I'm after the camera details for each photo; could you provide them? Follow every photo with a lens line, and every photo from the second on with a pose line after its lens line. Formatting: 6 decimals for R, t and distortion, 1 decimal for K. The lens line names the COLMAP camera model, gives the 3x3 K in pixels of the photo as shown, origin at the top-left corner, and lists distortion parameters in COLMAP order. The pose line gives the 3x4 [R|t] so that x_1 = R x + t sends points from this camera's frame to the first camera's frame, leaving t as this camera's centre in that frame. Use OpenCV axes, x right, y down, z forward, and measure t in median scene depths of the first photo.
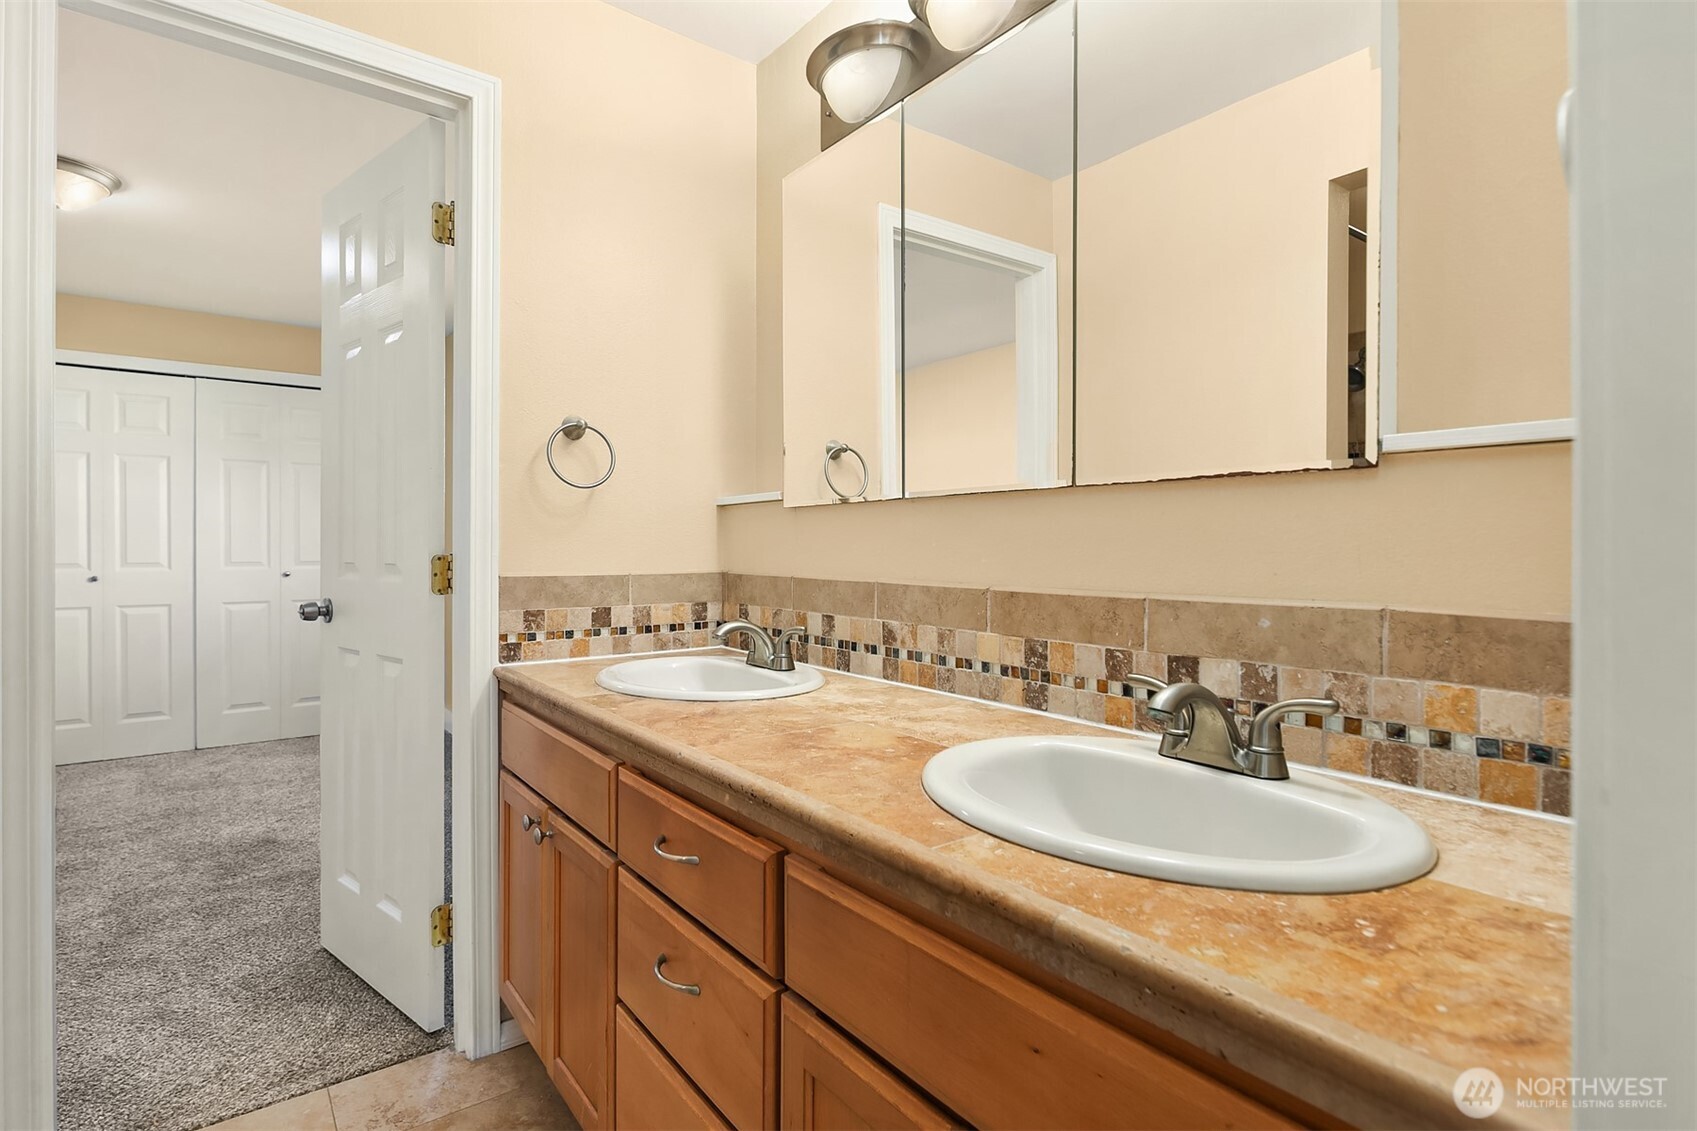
lens RADIAL K [[844.0, 0, 847.8], [0, 844.0, 558.0], [0, 0, 1]] dist [0.000193, -0.000893]
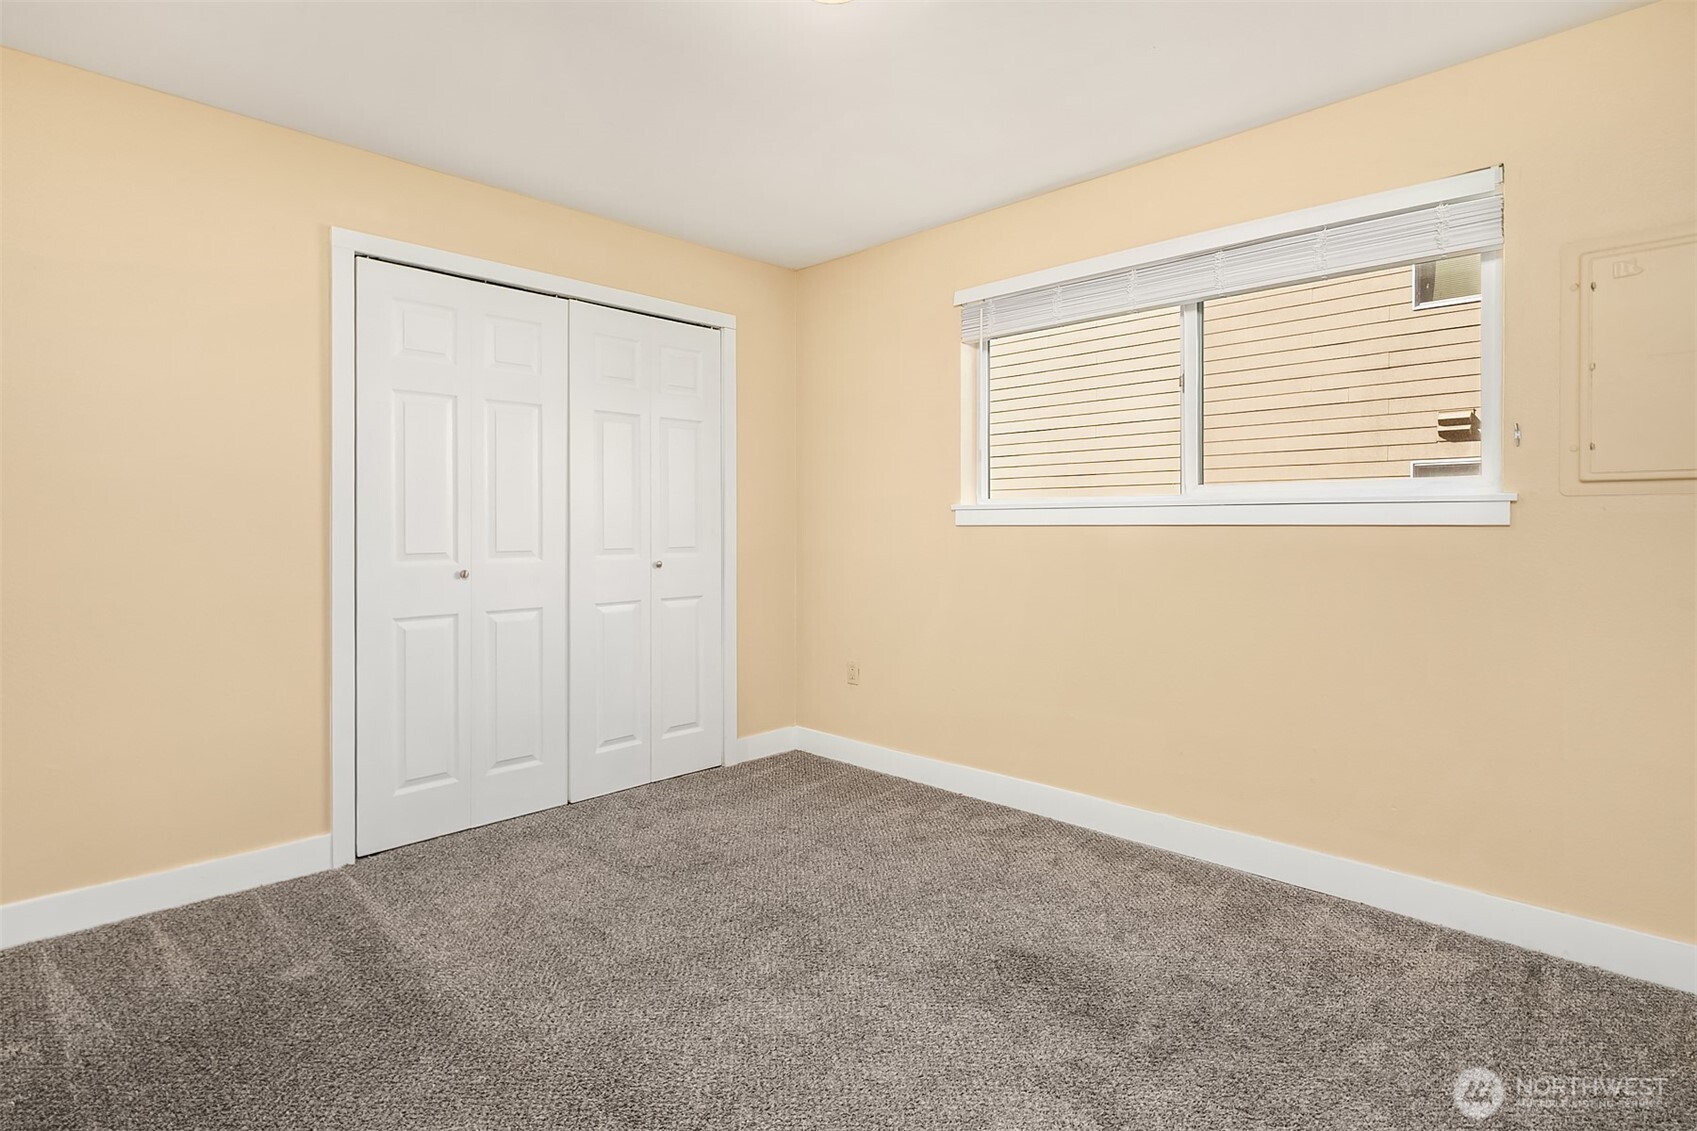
lens RADIAL K [[844.0, 0, 849.4], [0, 844.0, 531.4], [0, 0, 1]] dist [0.000193, -0.000893]
pose [[0.987978, -0.003869, 0.154544, -0.662727], [0.005011, 0.999963, -0.007001, -0.004298], [-0.154512, 0.007691, 0.987961, 0.241607]]
